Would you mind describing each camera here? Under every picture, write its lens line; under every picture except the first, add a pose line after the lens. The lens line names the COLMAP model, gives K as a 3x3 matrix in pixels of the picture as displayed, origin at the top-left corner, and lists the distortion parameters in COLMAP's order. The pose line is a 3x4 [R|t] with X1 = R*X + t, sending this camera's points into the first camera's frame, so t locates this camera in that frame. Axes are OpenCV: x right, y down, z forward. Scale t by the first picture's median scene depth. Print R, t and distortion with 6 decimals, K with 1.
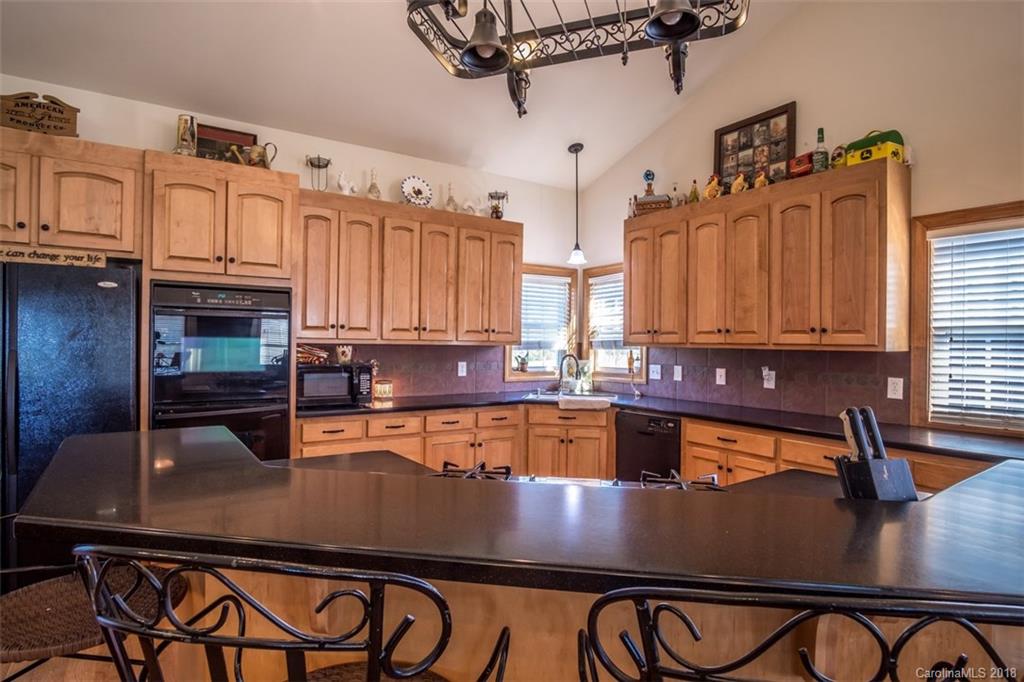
lens RADIAL K [[550.3, 0, 513.2], [0, 550.3, 338.3], [0, 0, 1]] dist [-0.038518, 0.013197]
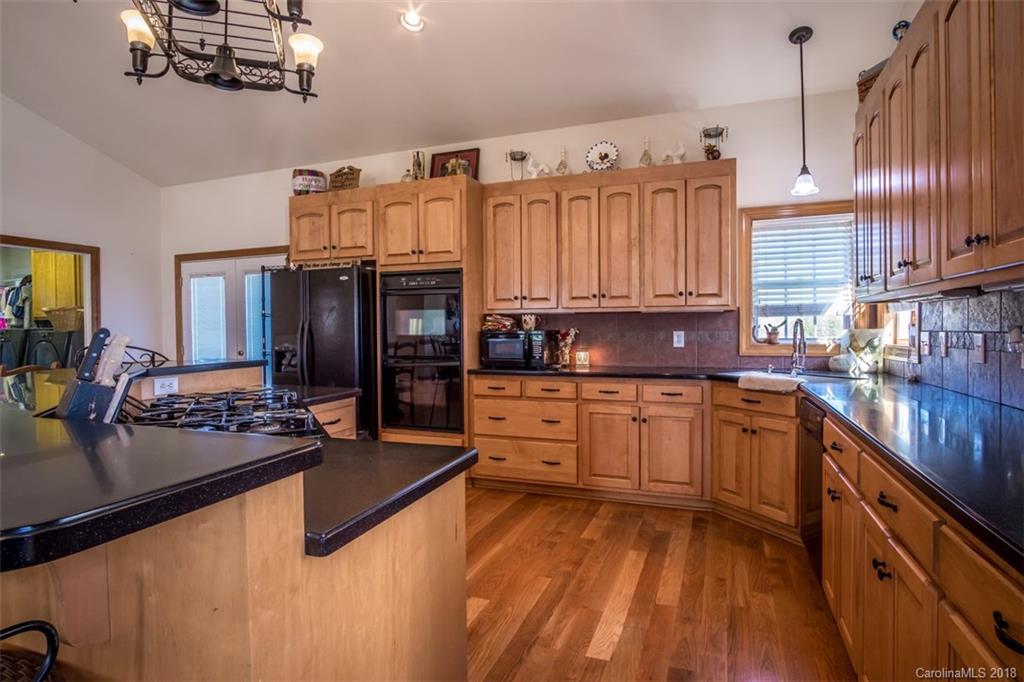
lens RADIAL K [[550.3, 0, 513.2], [0, 550.3, 338.3], [0, 0, 1]] dist [-0.038518, 0.013197]
pose [[0.574715, -0.000649, -0.818353, 0.575491], [0.020238, 0.999705, 0.013420, 0.044374], [0.818103, -0.024275, 0.574559, 0.320636]]
